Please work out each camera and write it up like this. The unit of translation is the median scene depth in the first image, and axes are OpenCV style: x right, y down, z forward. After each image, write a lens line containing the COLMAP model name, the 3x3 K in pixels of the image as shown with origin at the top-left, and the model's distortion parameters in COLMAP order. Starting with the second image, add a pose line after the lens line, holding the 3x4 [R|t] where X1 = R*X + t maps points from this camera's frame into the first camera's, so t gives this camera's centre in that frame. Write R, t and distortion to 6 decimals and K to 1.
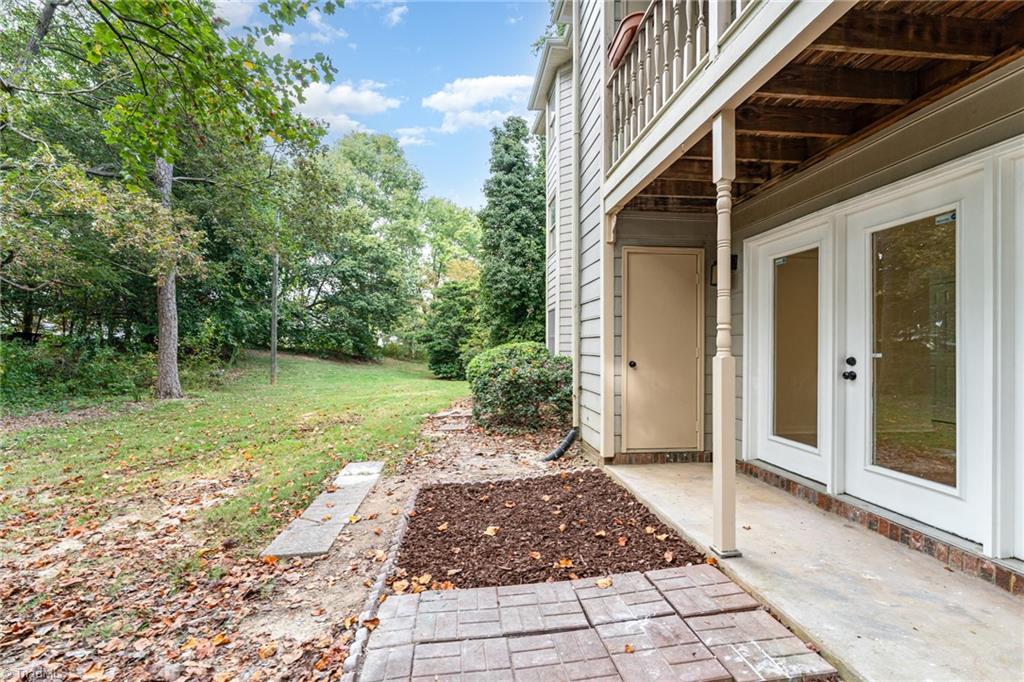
lens RADIAL K [[443.0, 0, 509.8], [0, 443.0, 342.9], [0, 0, 1]] dist [-0.000915, 0.000073]
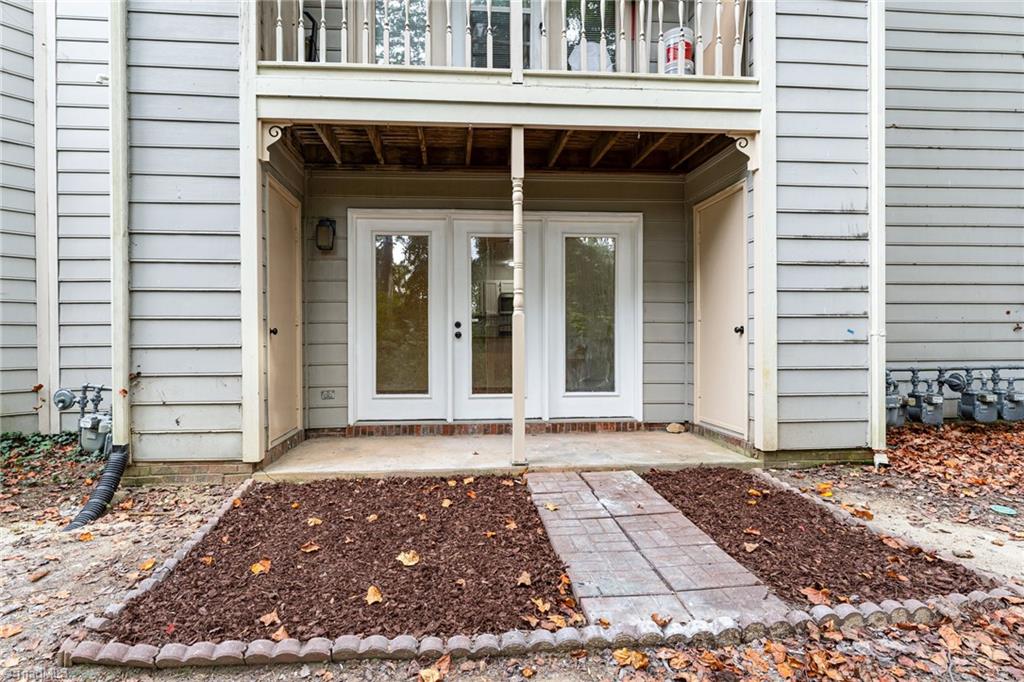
lens RADIAL K [[480.2, 0, 508.4], [0, 480.2, 340.0], [0, 0, 1]] dist [-0.000576, 0.000141]
pose [[0.029134, -0.009612, 0.999529, -0.743025], [-0.003775, 0.999946, 0.009726, 0.073930], [-0.999568, -0.004056, 0.029097, 0.787223]]
